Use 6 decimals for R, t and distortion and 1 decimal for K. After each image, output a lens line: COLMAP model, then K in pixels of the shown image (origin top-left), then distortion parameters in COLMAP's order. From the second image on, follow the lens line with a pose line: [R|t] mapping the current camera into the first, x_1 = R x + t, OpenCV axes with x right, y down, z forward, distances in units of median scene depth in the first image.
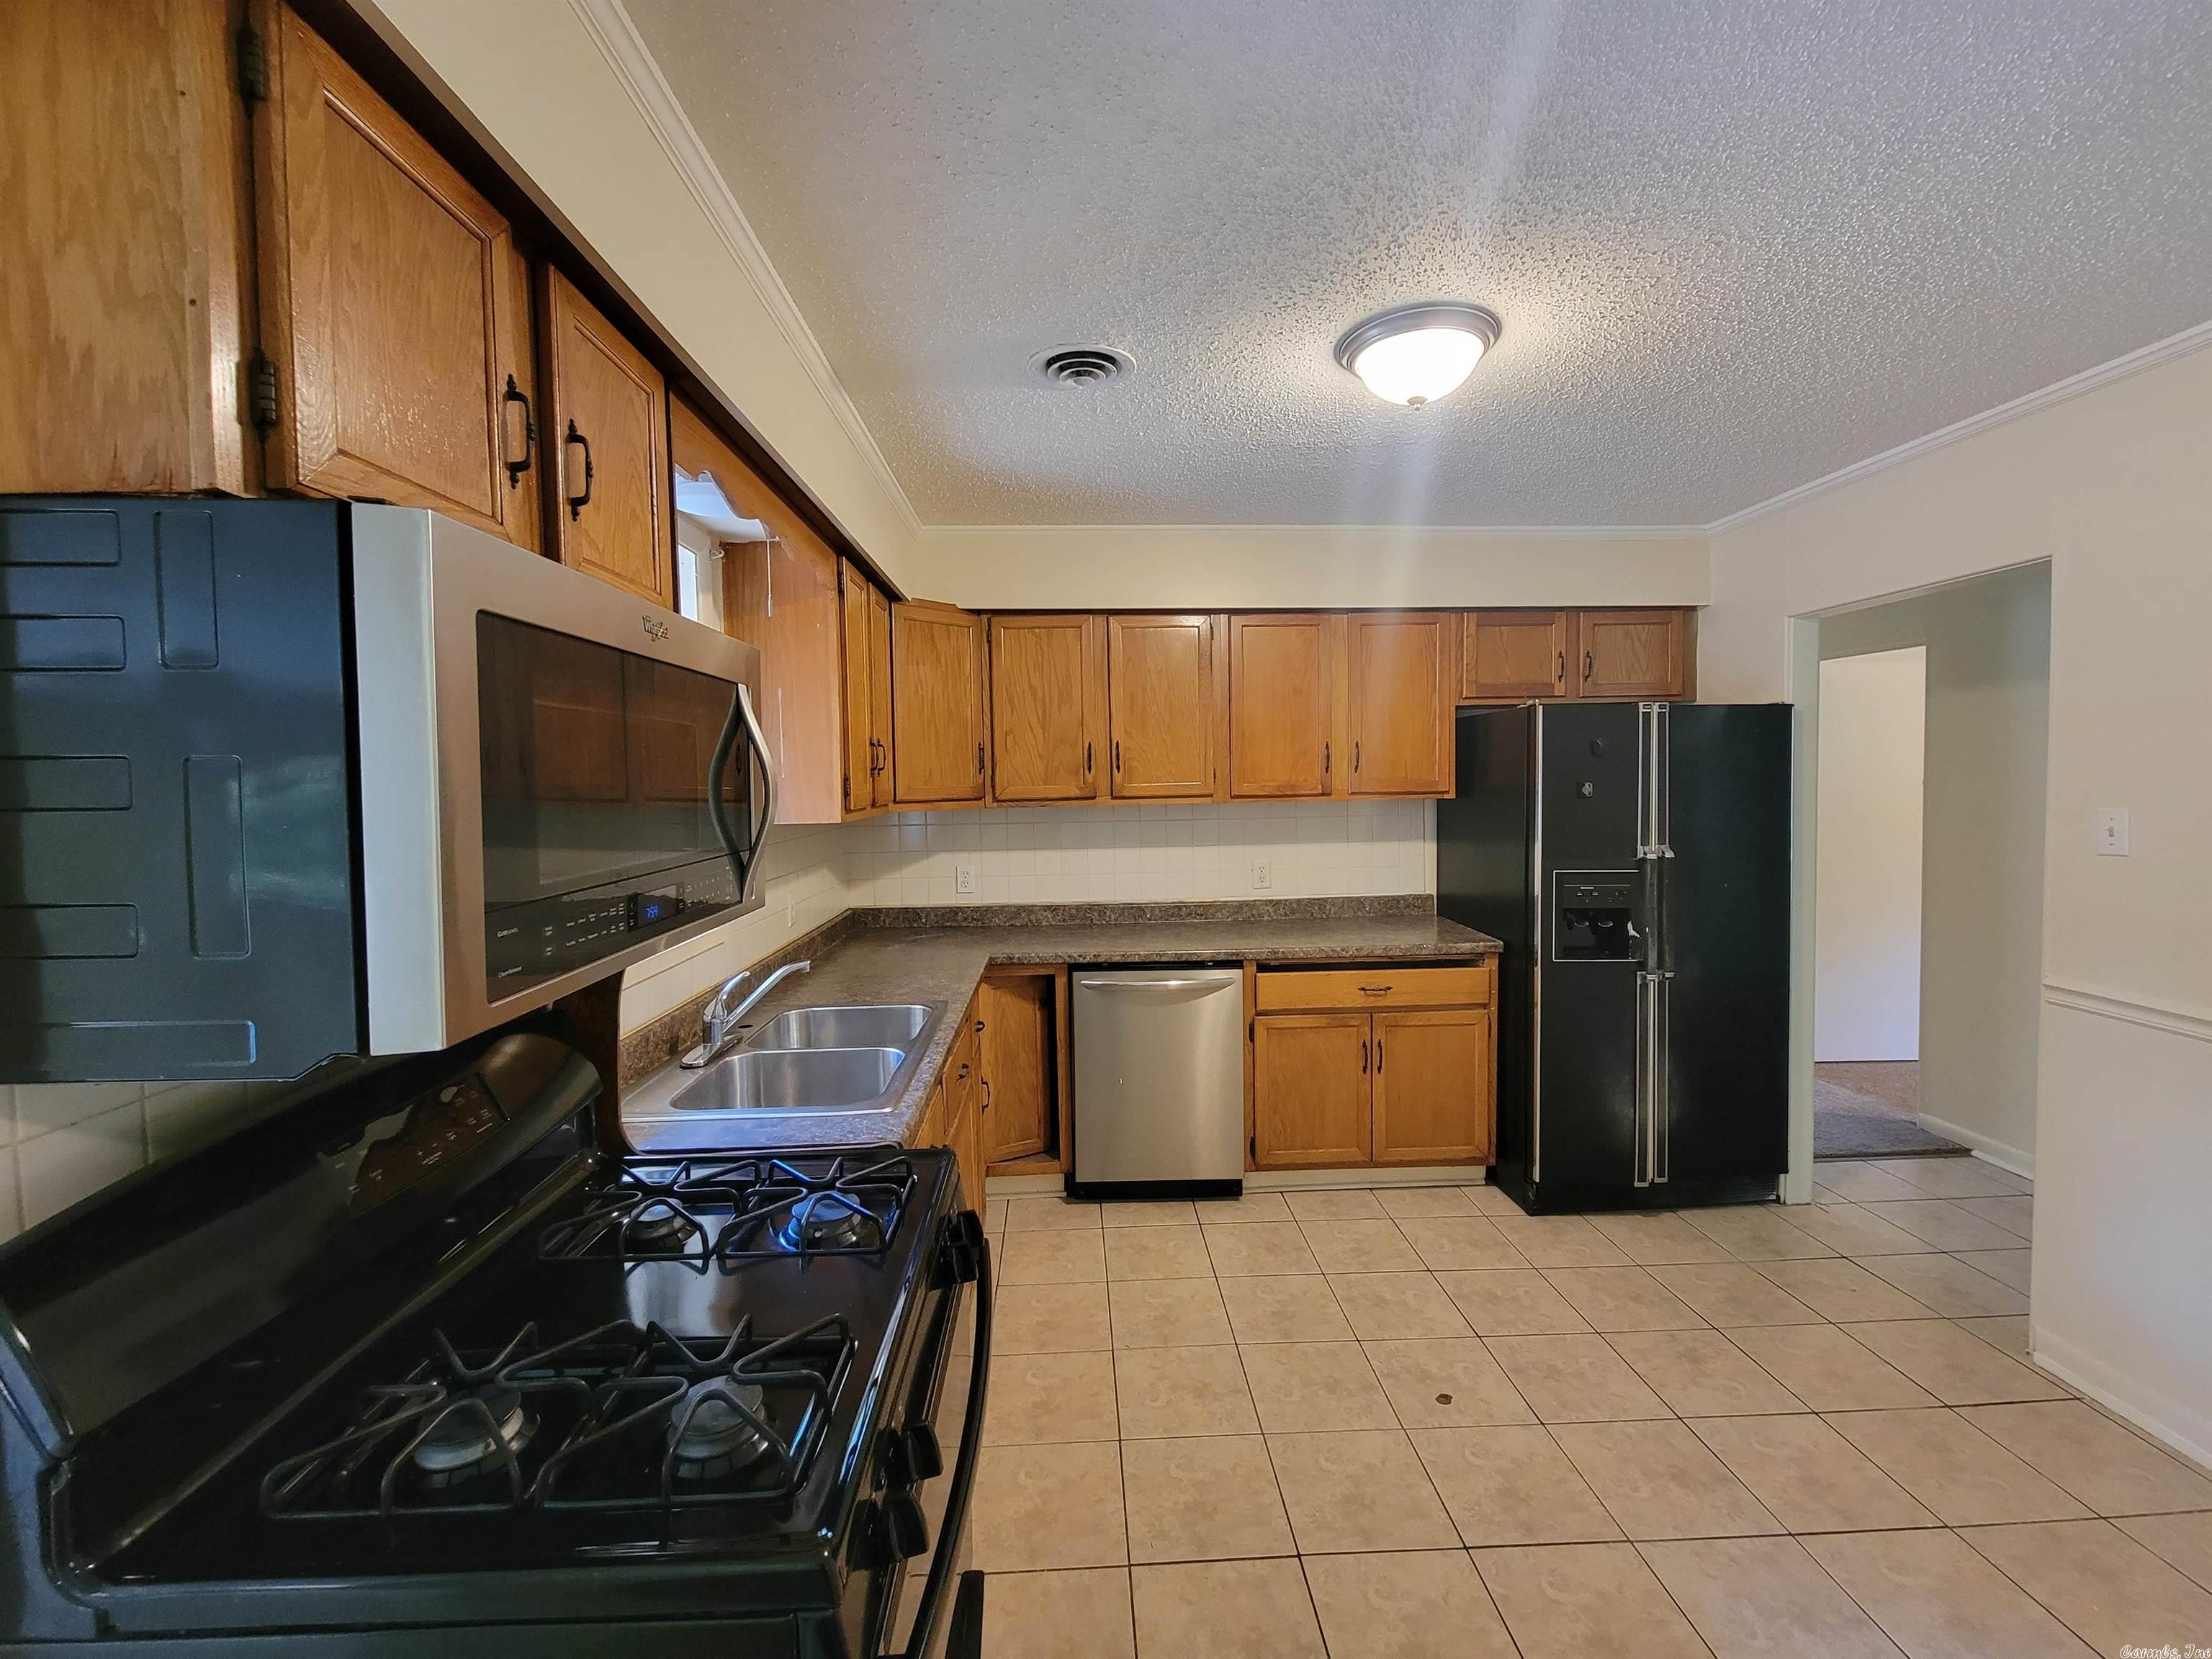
lens RADIAL K [[896.3, 0, 1108.7], [0, 896.3, 816.2], [0, 0, 1]] dist [0.002634, -0.004902]
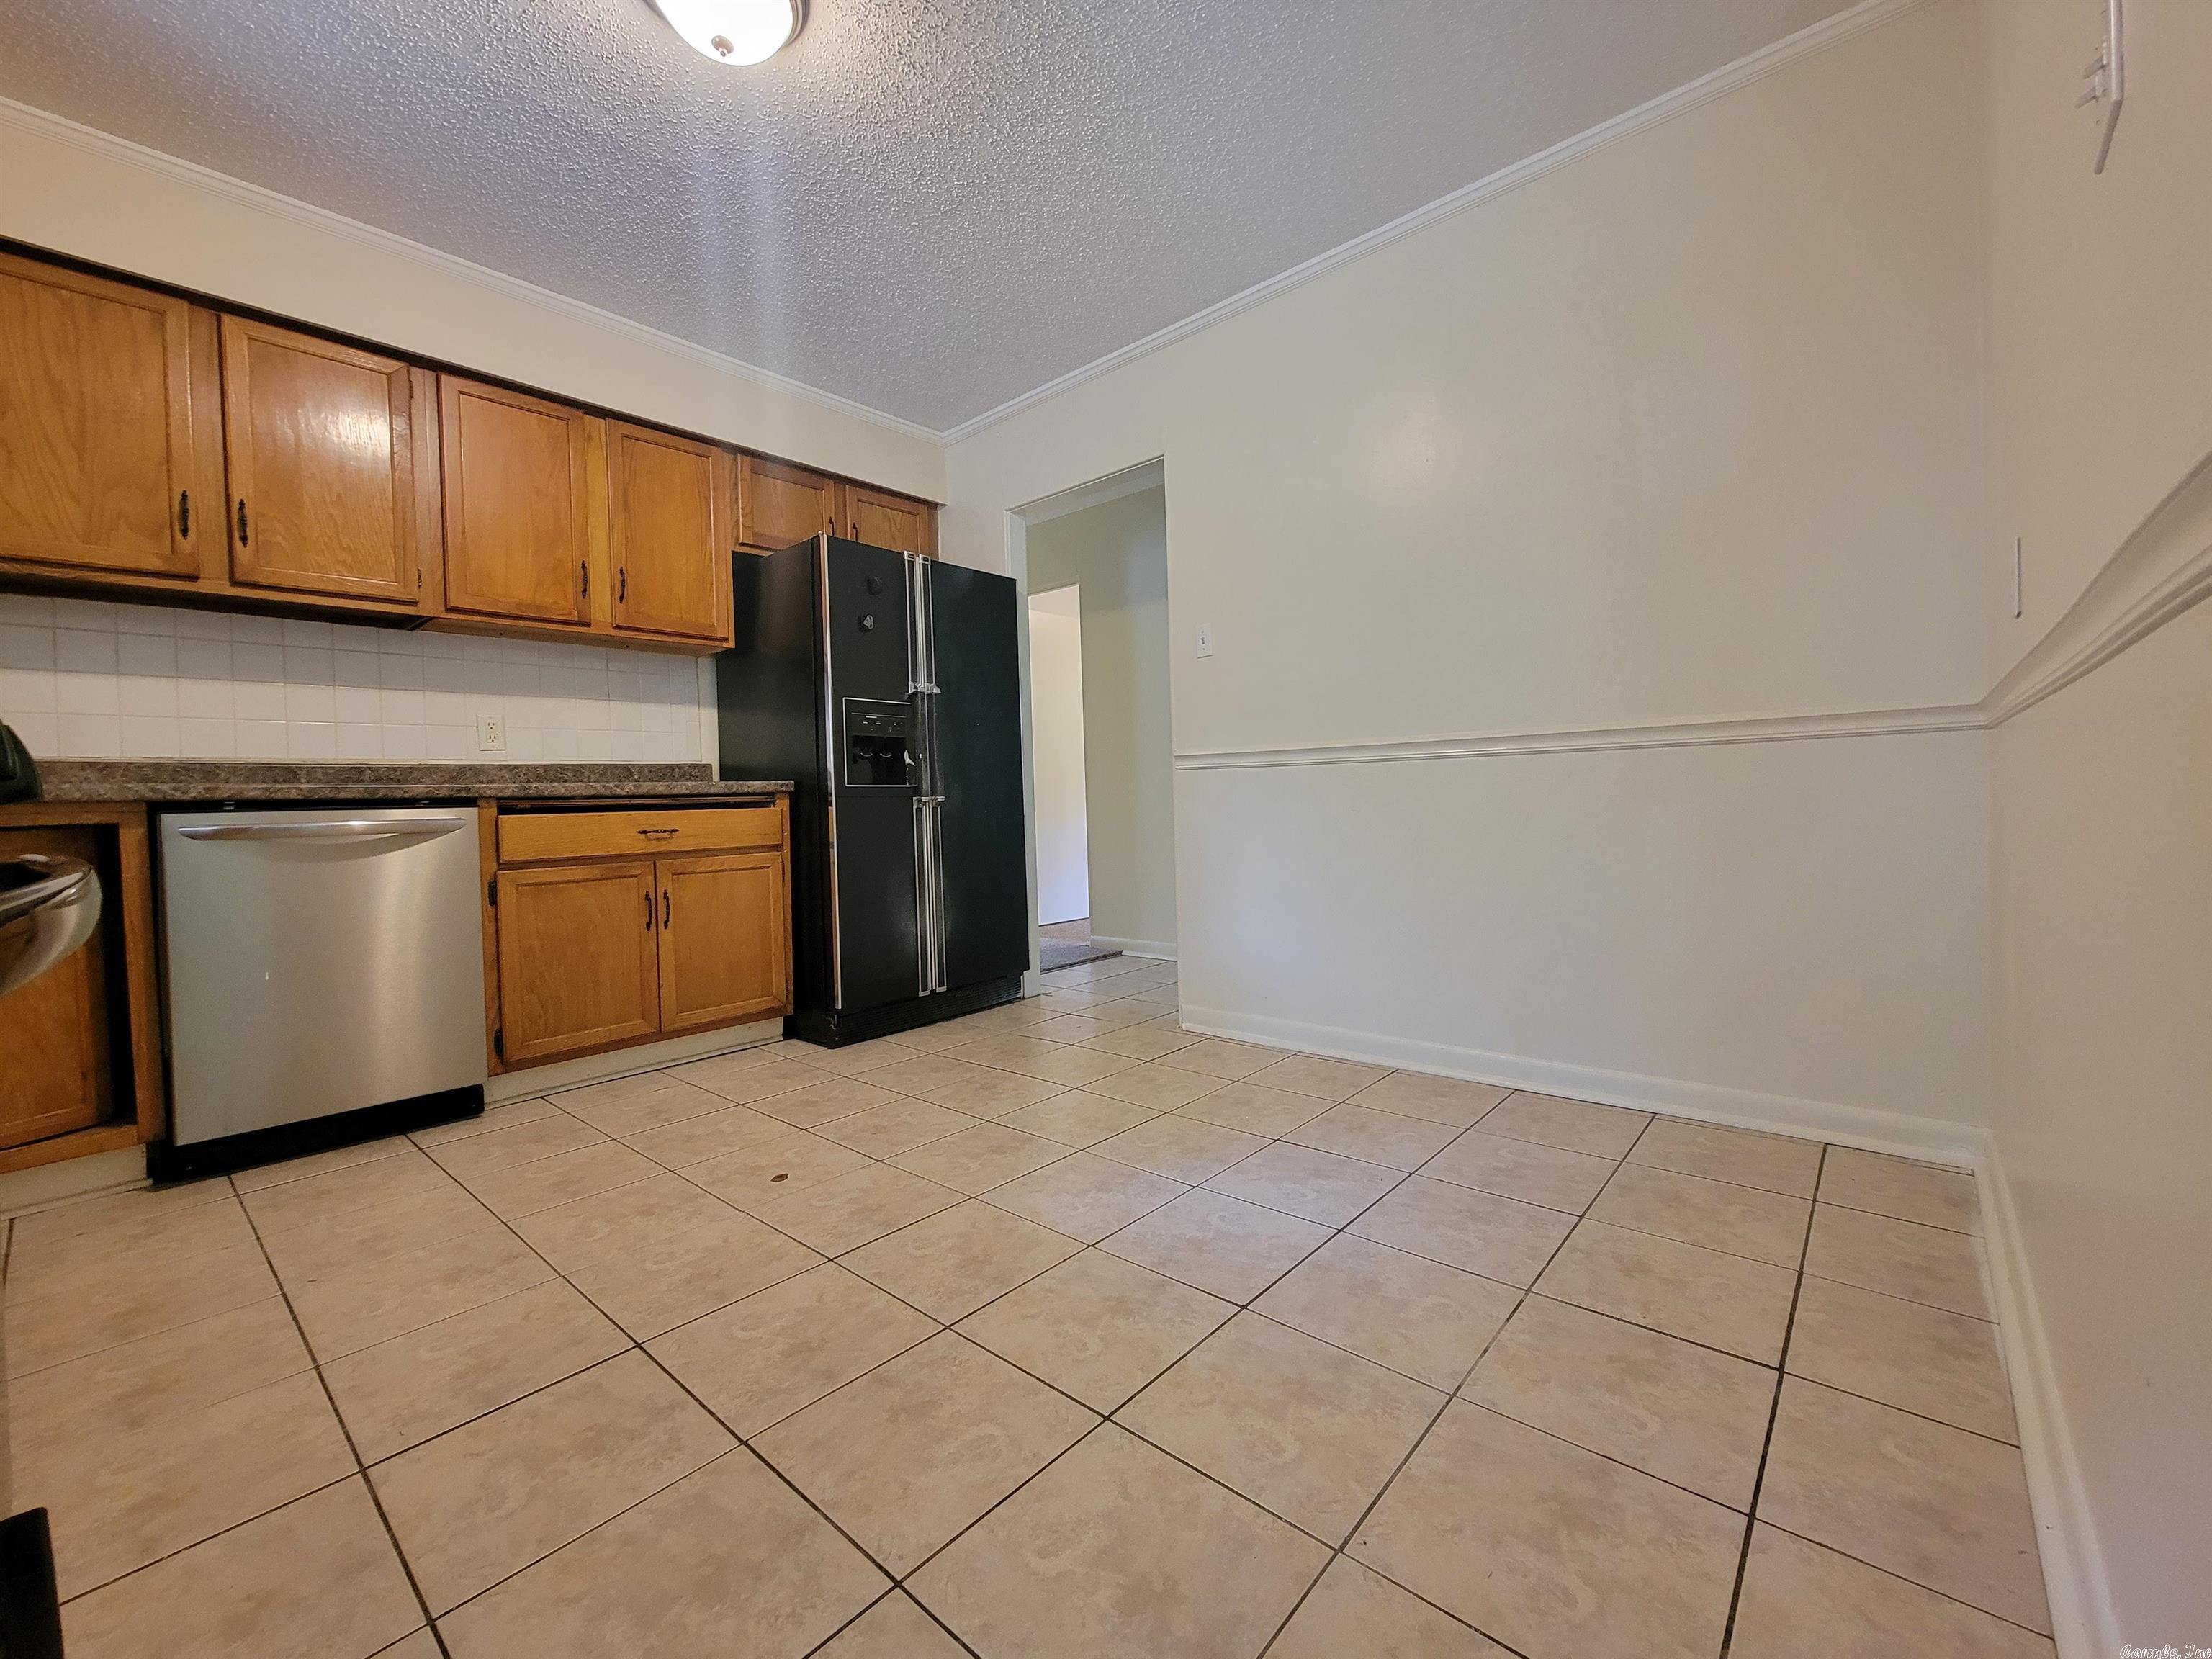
lens RADIAL K [[896.3, 0, 1108.7], [0, 896.3, 816.2], [0, 0, 1]] dist [0.002634, -0.004902]
pose [[0.688561, -0.016547, 0.724990, -0.035458], [0.046803, 0.998669, -0.021657, 0.216408], [-0.723667, 0.048844, 0.688419, 0.074682]]
